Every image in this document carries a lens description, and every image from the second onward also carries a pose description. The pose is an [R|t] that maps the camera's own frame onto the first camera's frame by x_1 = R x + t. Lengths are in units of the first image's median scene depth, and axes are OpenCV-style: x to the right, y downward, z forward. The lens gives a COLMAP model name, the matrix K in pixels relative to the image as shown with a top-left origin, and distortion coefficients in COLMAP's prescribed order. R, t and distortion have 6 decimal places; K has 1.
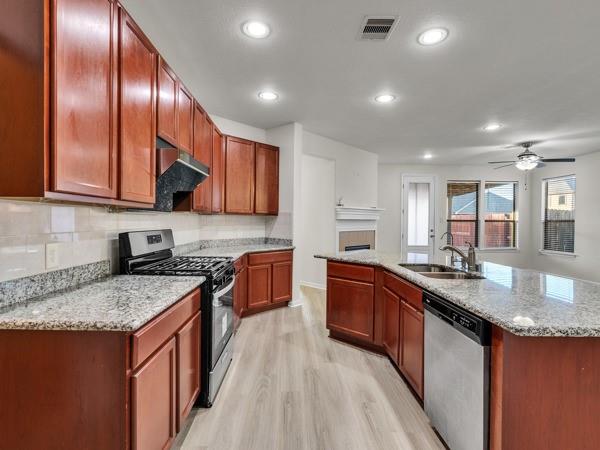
lens RADIAL K [[306.9, 0, 293.7], [0, 306.9, 224.5], [0, 0, 1]] dist [-0.002214, 0.001451]
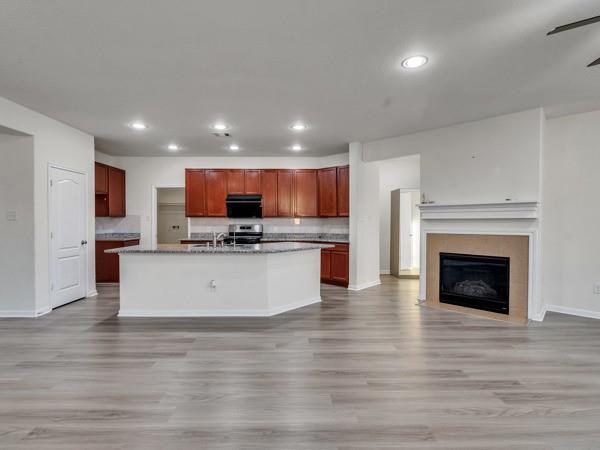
lens RADIAL K [[306.9, 0, 293.7], [0, 306.9, 224.5], [0, 0, 1]] dist [-0.002214, 0.001451]
pose [[-0.005591, 0.001028, -0.999984, 1.228410], [-0.014762, 0.999890, 0.001110, 0.003729], [0.999875, 0.014768, -0.005575, 0.758727]]
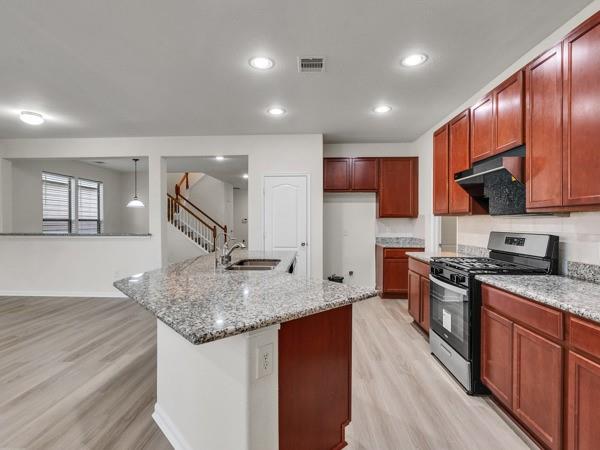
lens RADIAL K [[306.9, 0, 293.7], [0, 306.9, 224.5], [0, 0, 1]] dist [-0.002214, 0.001451]
pose [[-0.997755, -0.012614, 0.065774, 0.125831], [-0.011237, 0.999711, 0.021266, -0.012248], [-0.066023, 0.020479, -0.997608, 1.100994]]
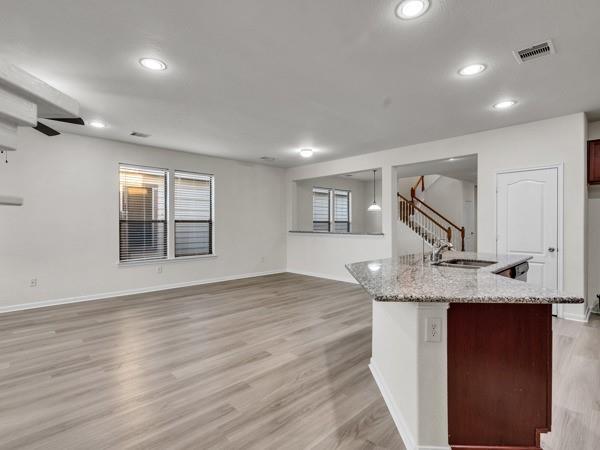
lens RADIAL K [[306.9, 0, 293.7], [0, 306.9, 224.5], [0, 0, 1]] dist [-0.002214, 0.001451]
pose [[-0.680366, -0.014494, 0.732729, 0.019917], [0.001605, 0.999773, 0.021267, -0.014976], [-0.732870, 0.015645, -0.680188, 1.191000]]
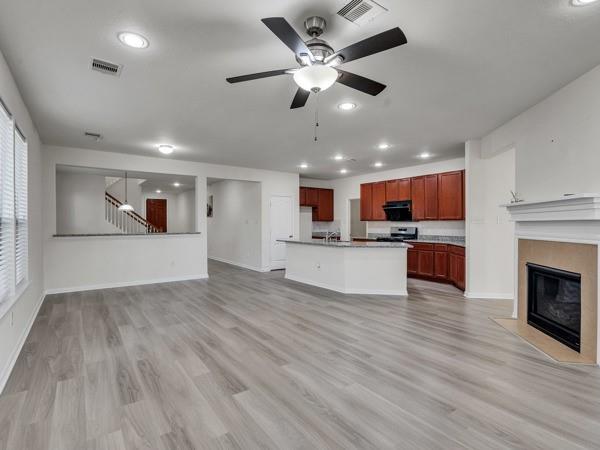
lens RADIAL K [[306.9, 0, 293.7], [0, 306.9, 224.5], [0, 0, 1]] dist [-0.002214, 0.001451]
pose [[-0.825116, -0.008518, -0.564899, 1.198953], [-0.016138, 0.999834, 0.008496, -0.008936], [0.564733, 0.016126, -0.825116, 1.566137]]
